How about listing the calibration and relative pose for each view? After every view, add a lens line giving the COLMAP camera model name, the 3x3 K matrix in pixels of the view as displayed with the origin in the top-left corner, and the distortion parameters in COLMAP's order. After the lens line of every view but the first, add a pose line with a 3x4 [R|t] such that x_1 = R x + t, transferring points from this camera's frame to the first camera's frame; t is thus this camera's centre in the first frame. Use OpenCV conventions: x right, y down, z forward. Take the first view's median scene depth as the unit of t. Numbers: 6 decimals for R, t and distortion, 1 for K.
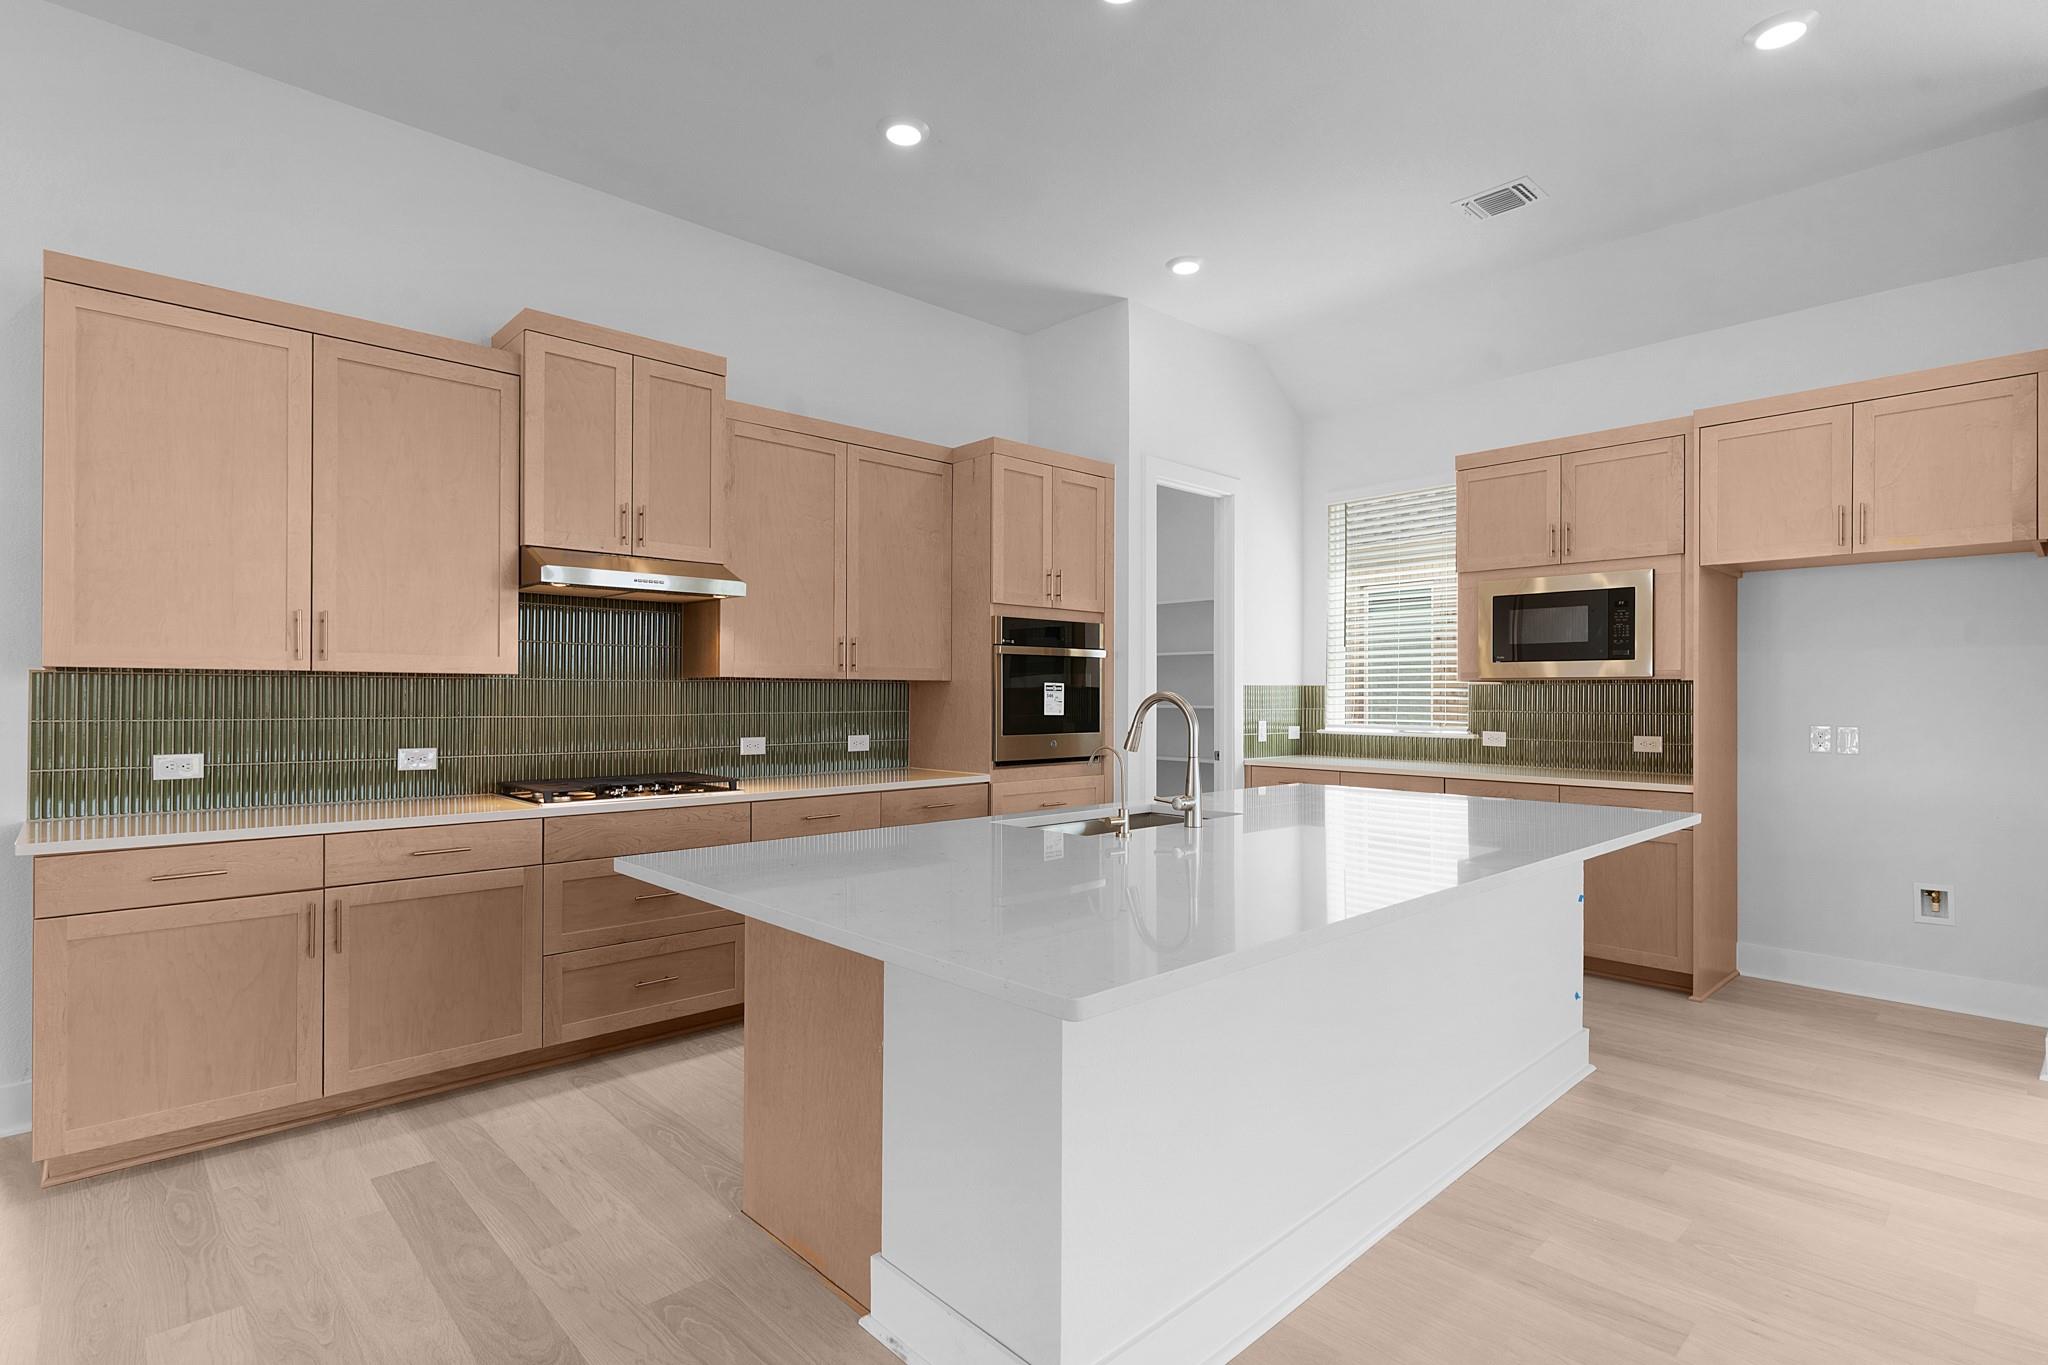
lens RADIAL K [[992.7, 0, 1022.1], [0, 992.7, 685.3], [0, 0, 1]] dist [-0.000203, -0.000557]
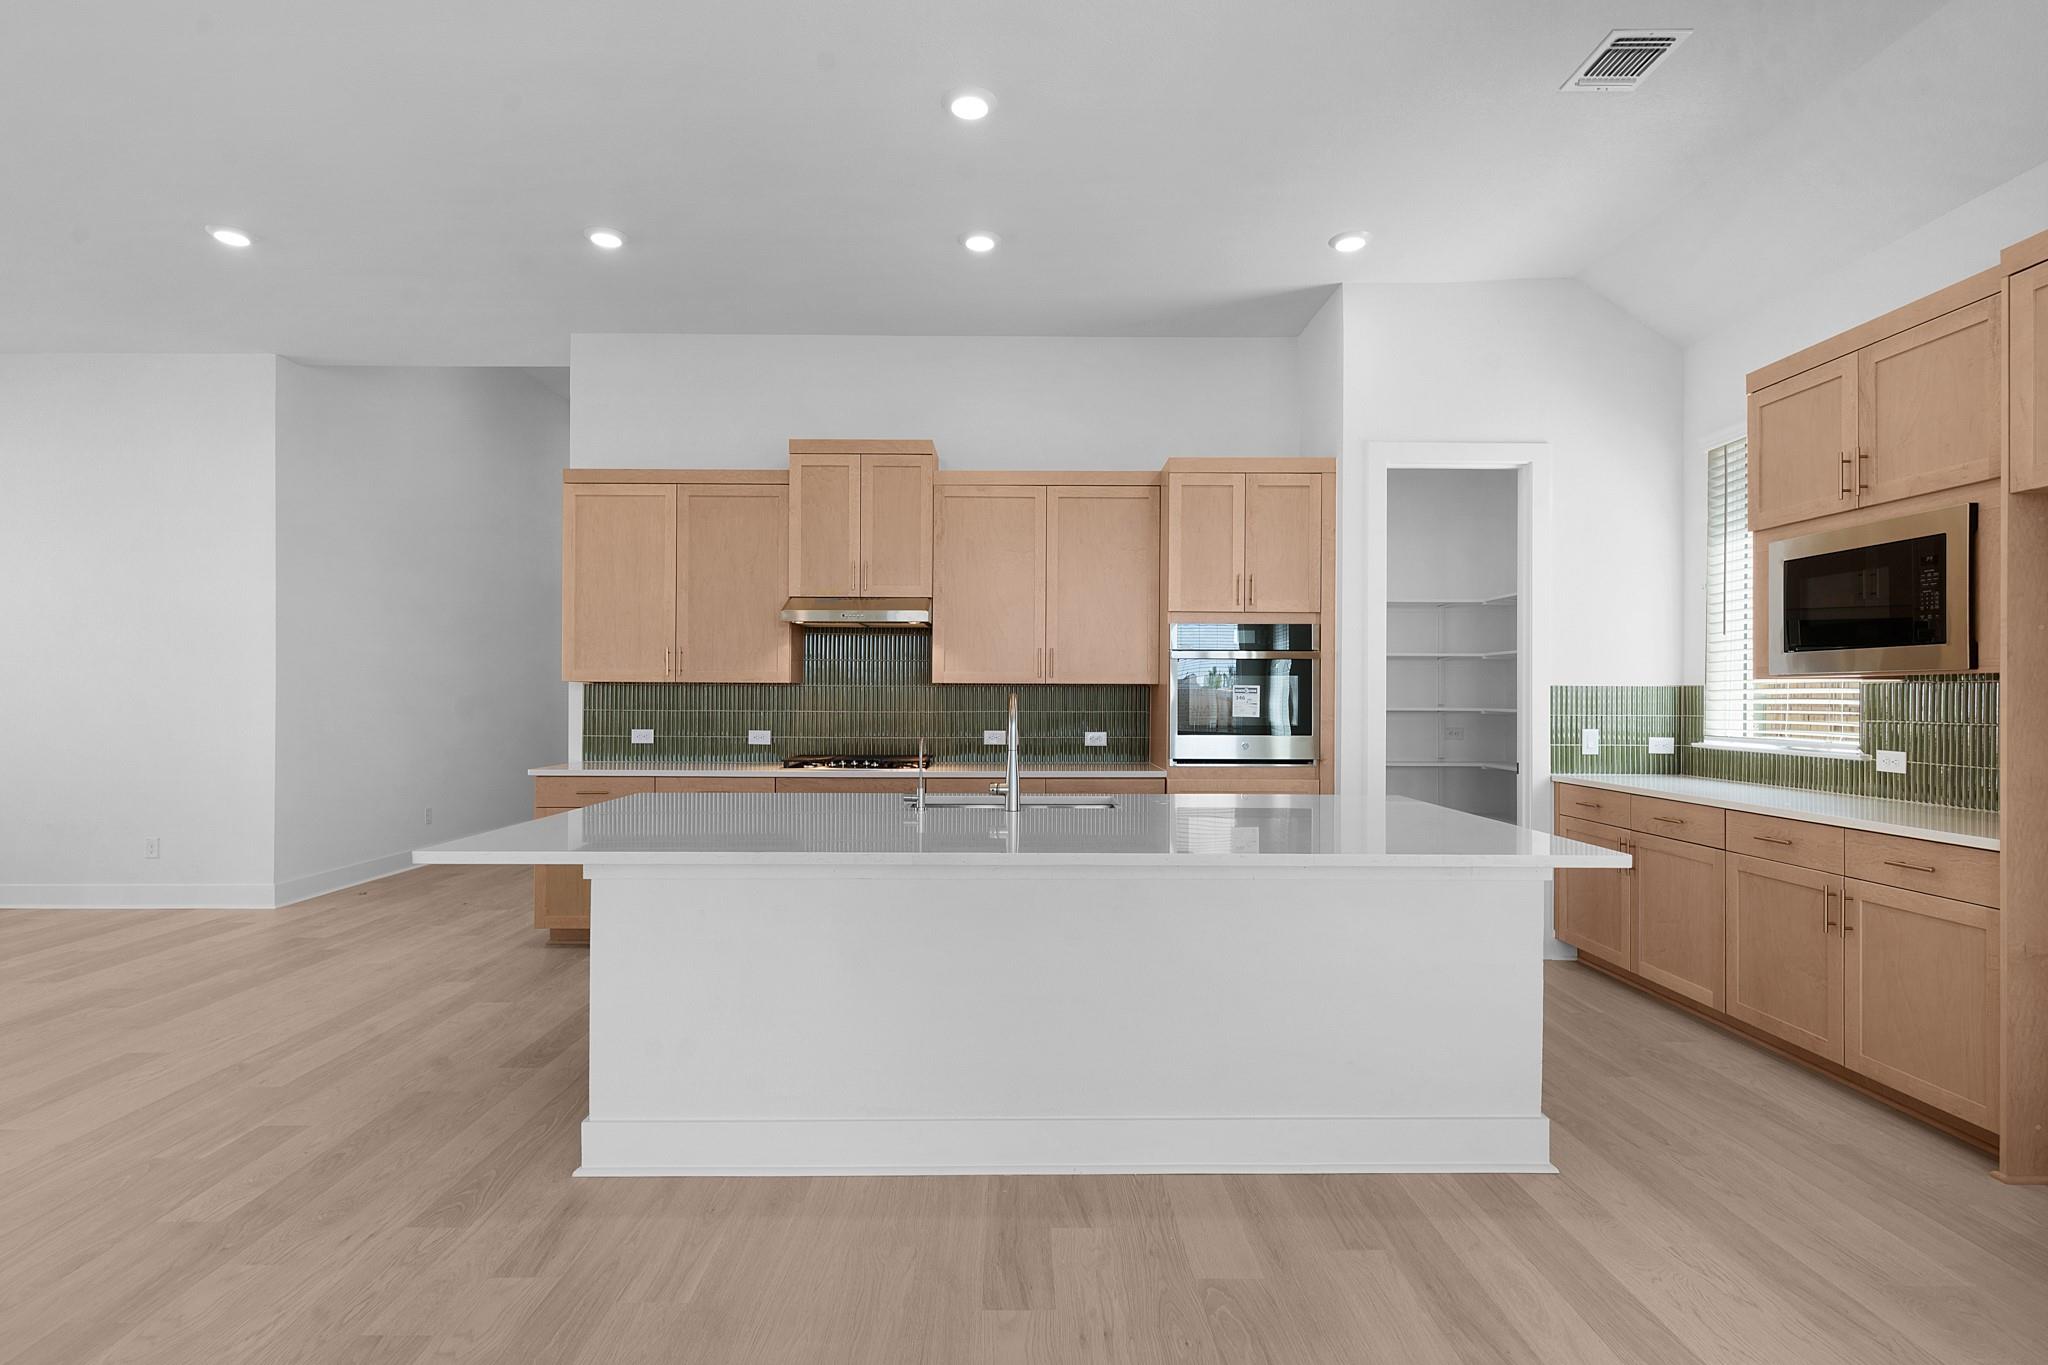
lens RADIAL K [[992.7, 0, 1019.2], [0, 992.7, 690.6], [0, 0, 1]] dist [-0.000203, -0.000557]
pose [[0.737521, -0.004171, -0.675311, 0.552440], [0.005430, 0.999985, -0.000247, 0.001850], [0.675302, -0.003485, 0.737533, 0.091672]]
